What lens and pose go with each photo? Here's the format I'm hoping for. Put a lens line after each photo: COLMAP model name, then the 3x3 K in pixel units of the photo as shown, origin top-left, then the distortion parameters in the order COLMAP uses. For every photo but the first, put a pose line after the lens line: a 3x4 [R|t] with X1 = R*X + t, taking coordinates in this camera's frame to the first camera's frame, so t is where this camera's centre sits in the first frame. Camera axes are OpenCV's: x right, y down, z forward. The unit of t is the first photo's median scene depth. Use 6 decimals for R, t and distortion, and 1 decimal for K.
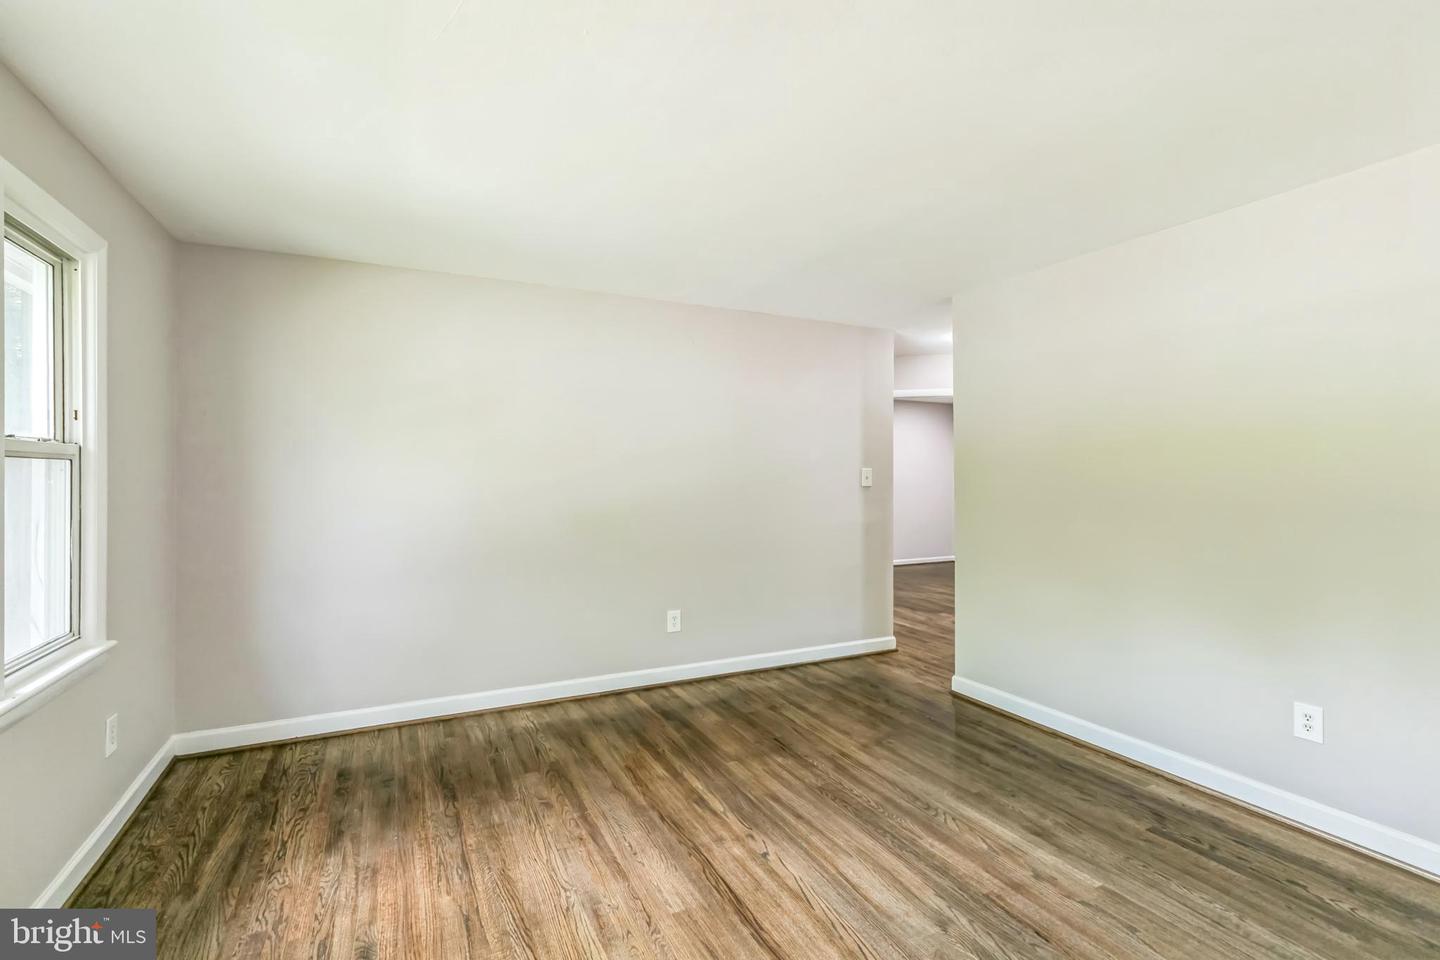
lens RADIAL K [[651.4, 0, 721.2], [0, 651.4, 475.4], [0, 0, 1]] dist [0.003831, -0.002448]
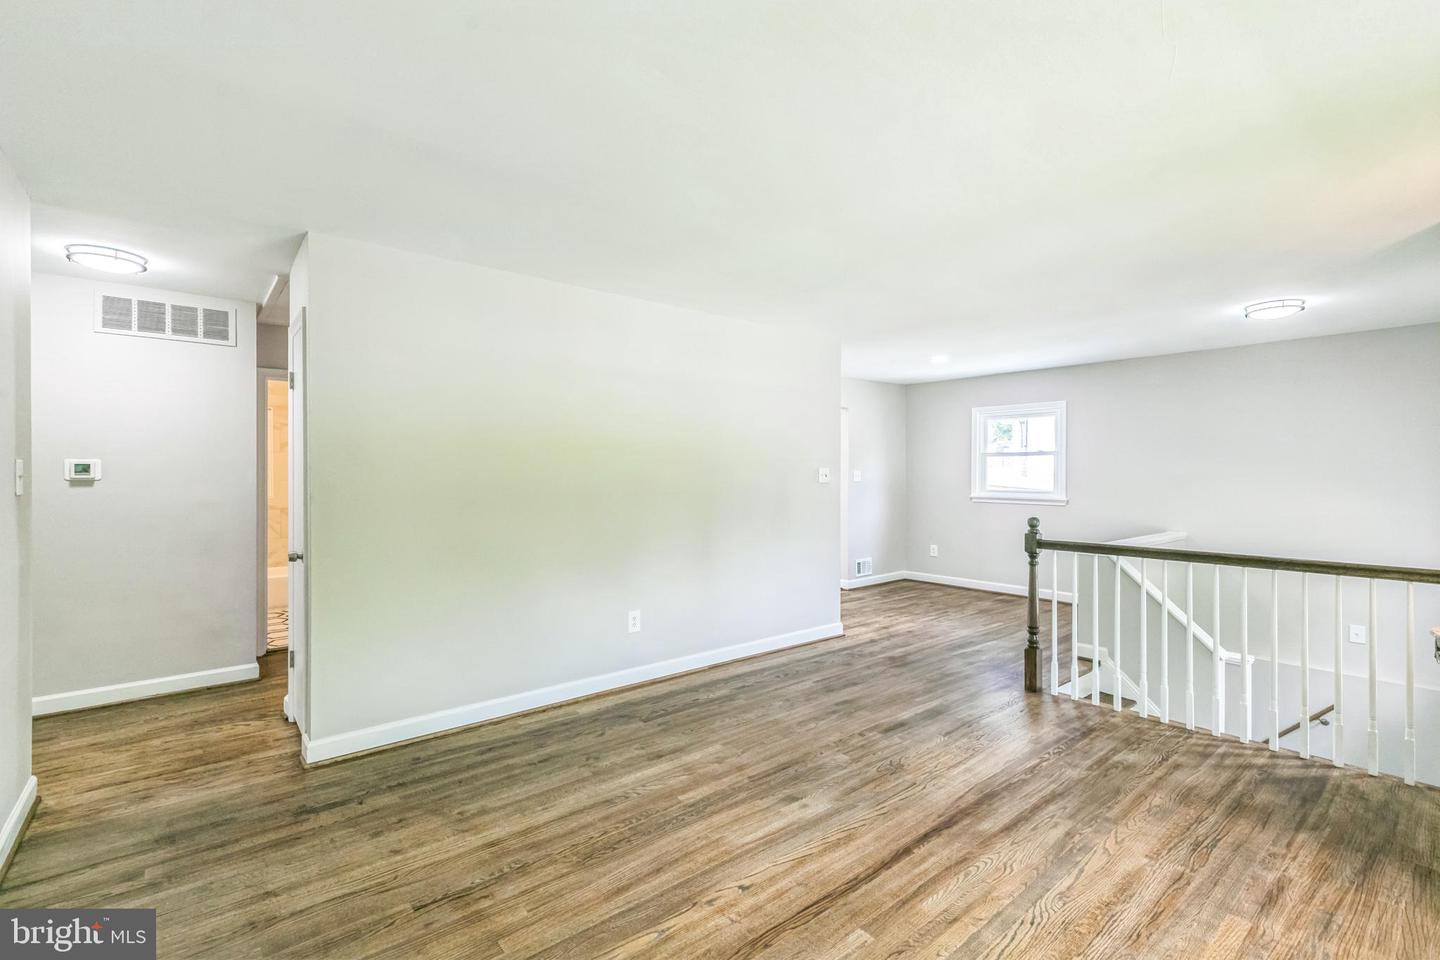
lens RADIAL K [[651.4, 0, 726.3], [0, 651.4, 483.1], [0, 0, 1]] dist [0.003831, -0.002448]
pose [[-0.235213, -0.016230, 0.971808, -0.677050], [-0.004205, 0.999868, 0.015681, 0.001250], [-0.971935, -0.000398, -0.235250, 1.041622]]
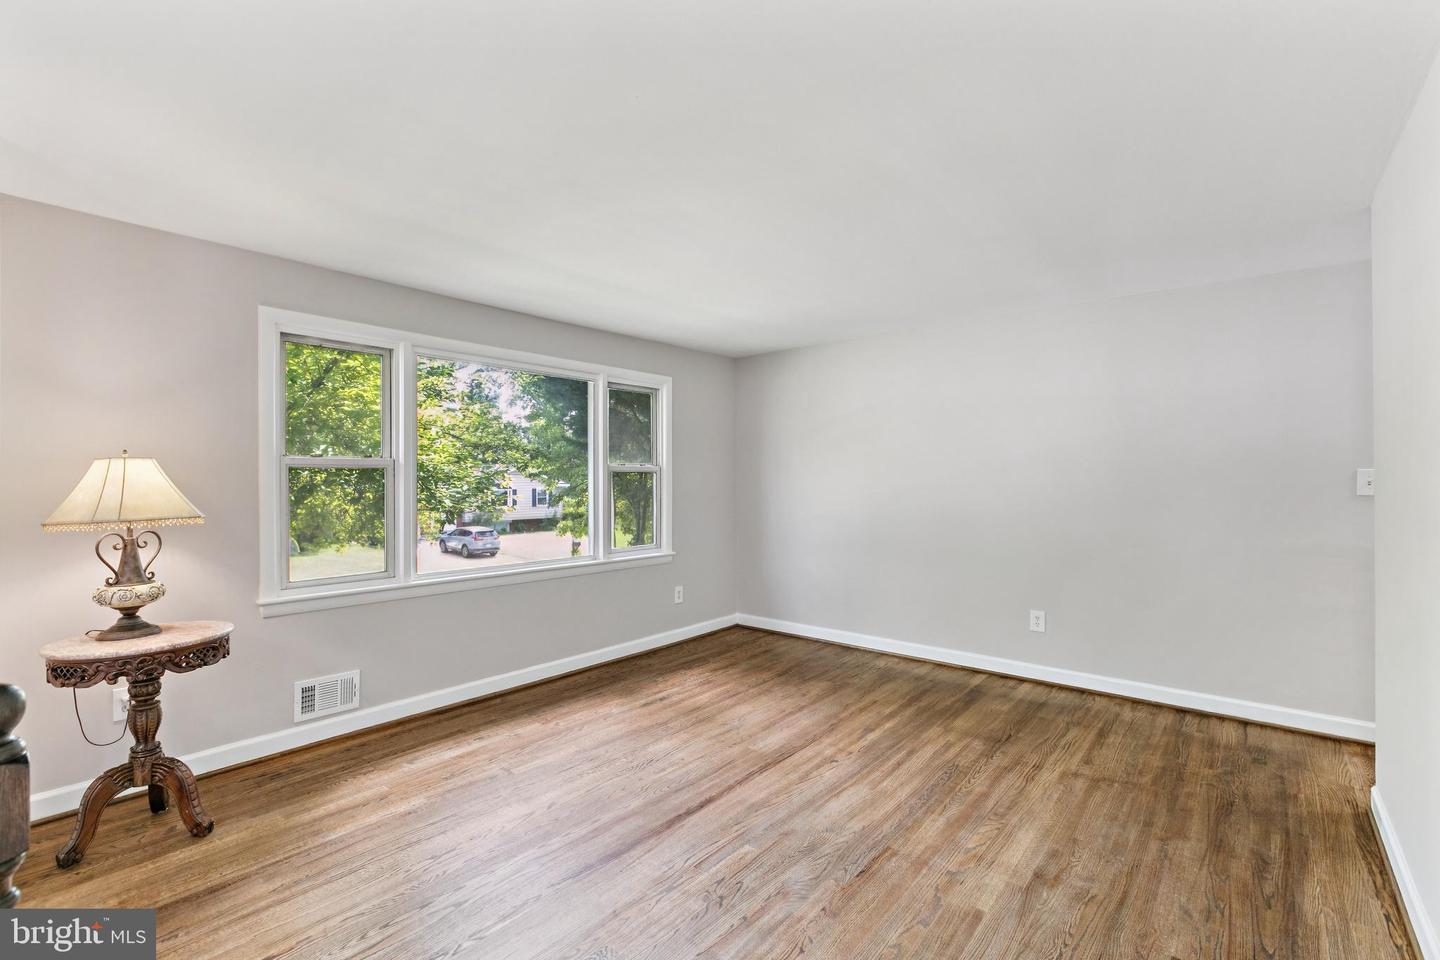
lens RADIAL K [[651.4, 0, 718.1], [0, 651.4, 473.0], [0, 0, 1]] dist [0.003831, -0.002448]
pose [[0.394638, -0.007951, -0.918802, 1.016928], [0.001875, 0.999967, -0.007847, -0.000669], [0.918835, 0.001374, 0.394641, 0.209703]]
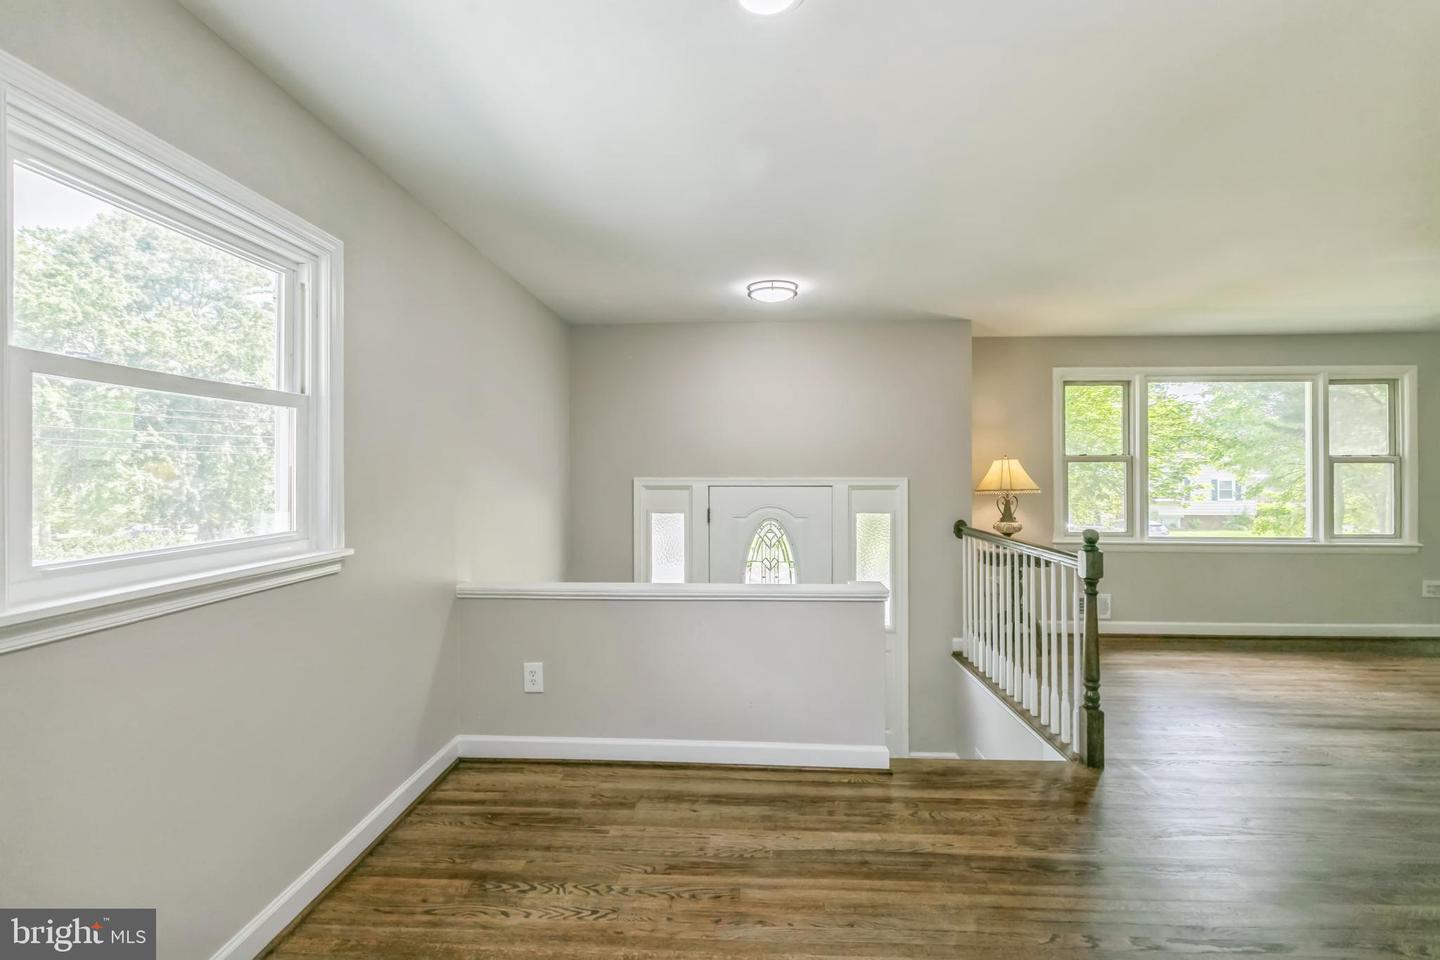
lens RADIAL K [[651.4, 0, 719.3], [0, 651.4, 466.3], [0, 0, 1]] dist [0.003831, -0.002448]
pose [[-0.494103, -0.000983, -0.869403, 1.845630], [0.001520, 0.999997, -0.001994, -0.006635], [0.869402, -0.002307, -0.494099, 0.015186]]
